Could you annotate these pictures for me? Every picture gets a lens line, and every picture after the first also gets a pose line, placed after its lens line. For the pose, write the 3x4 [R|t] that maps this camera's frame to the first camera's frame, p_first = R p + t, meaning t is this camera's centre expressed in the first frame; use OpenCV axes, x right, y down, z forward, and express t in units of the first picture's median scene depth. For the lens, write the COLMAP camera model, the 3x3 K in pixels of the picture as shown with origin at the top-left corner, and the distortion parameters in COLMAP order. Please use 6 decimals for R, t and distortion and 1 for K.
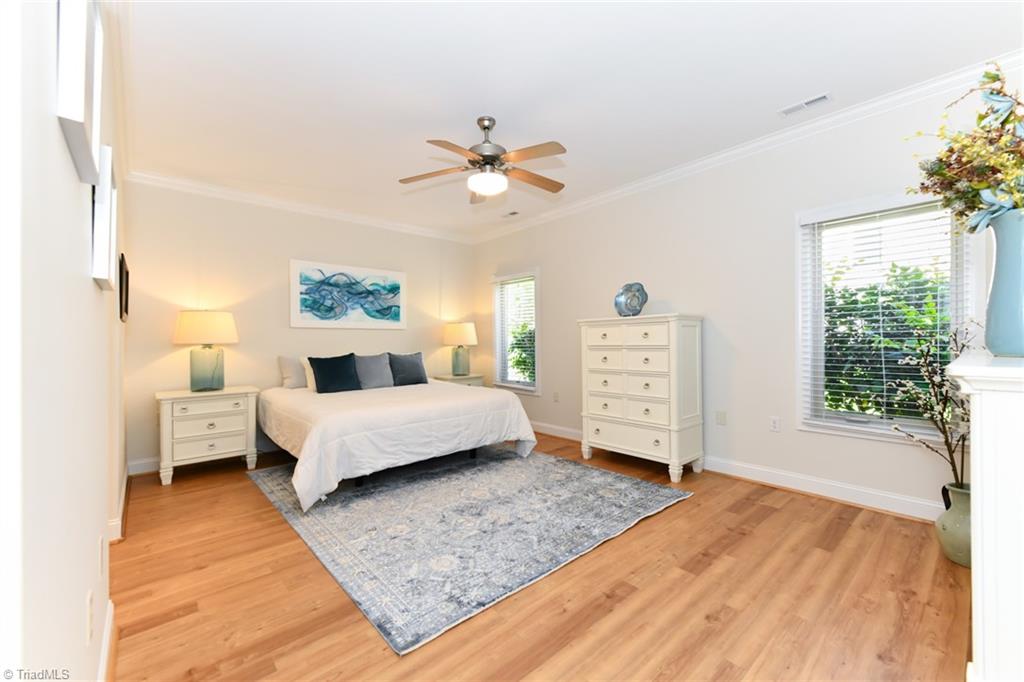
lens RADIAL K [[411.8, 0, 513.2], [0, 411.8, 338.6], [0, 0, 1]] dist [0.015998, -0.002229]
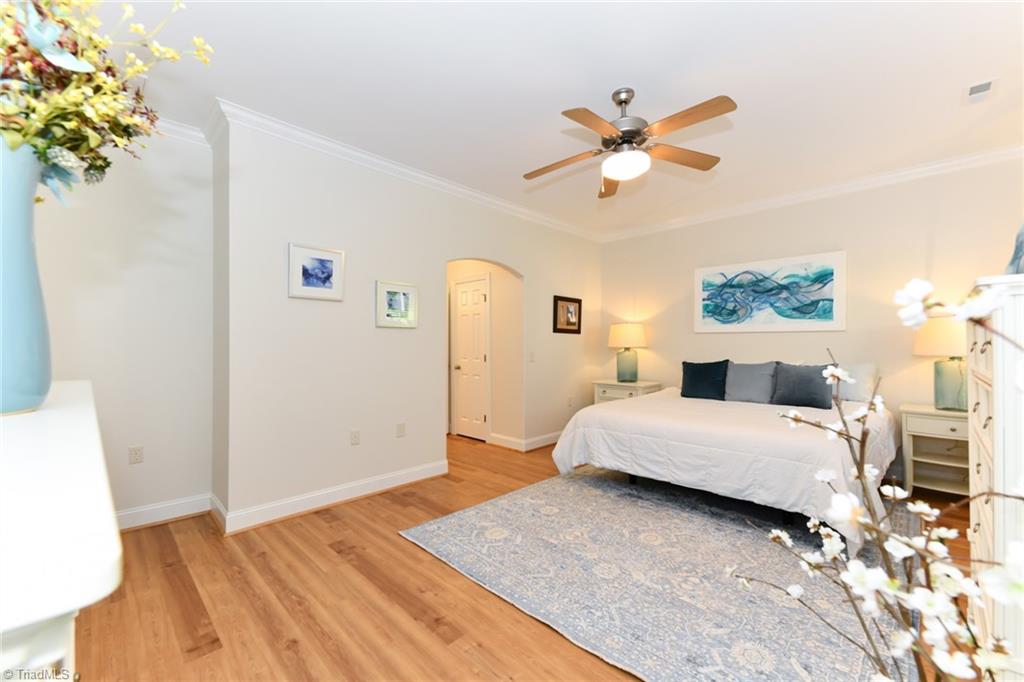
lens RADIAL K [[411.8, 0, 511.6], [0, 411.8, 339.0], [0, 0, 1]] dist [0.015998, -0.002229]
pose [[0.061745, -0.000425, -0.998092, 0.489828], [0.008387, 0.999965, 0.000093, -0.014974], [0.998057, -0.008376, 0.061746, 0.451040]]
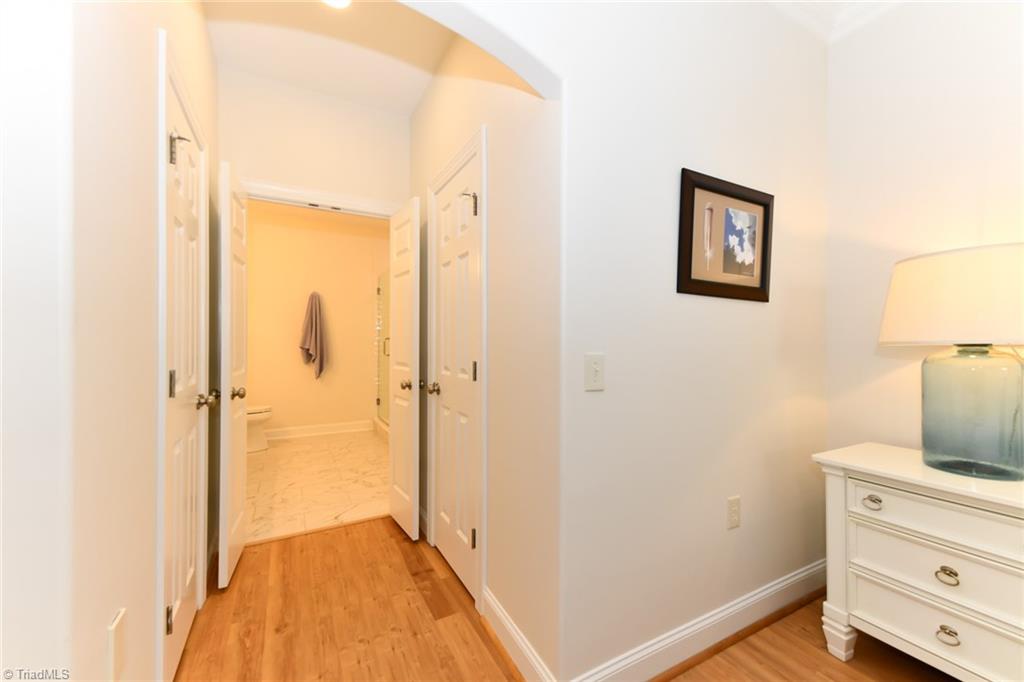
lens RADIAL K [[411.8, 0, 506.0], [0, 411.8, 341.6], [0, 0, 1]] dist [0.015998, -0.002229]
pose [[-0.219440, 0.007301, -0.975599, -0.238225], [0.006929, 0.999958, 0.005925, 0.005091], [0.975601, -0.005460, -0.219481, 0.566286]]
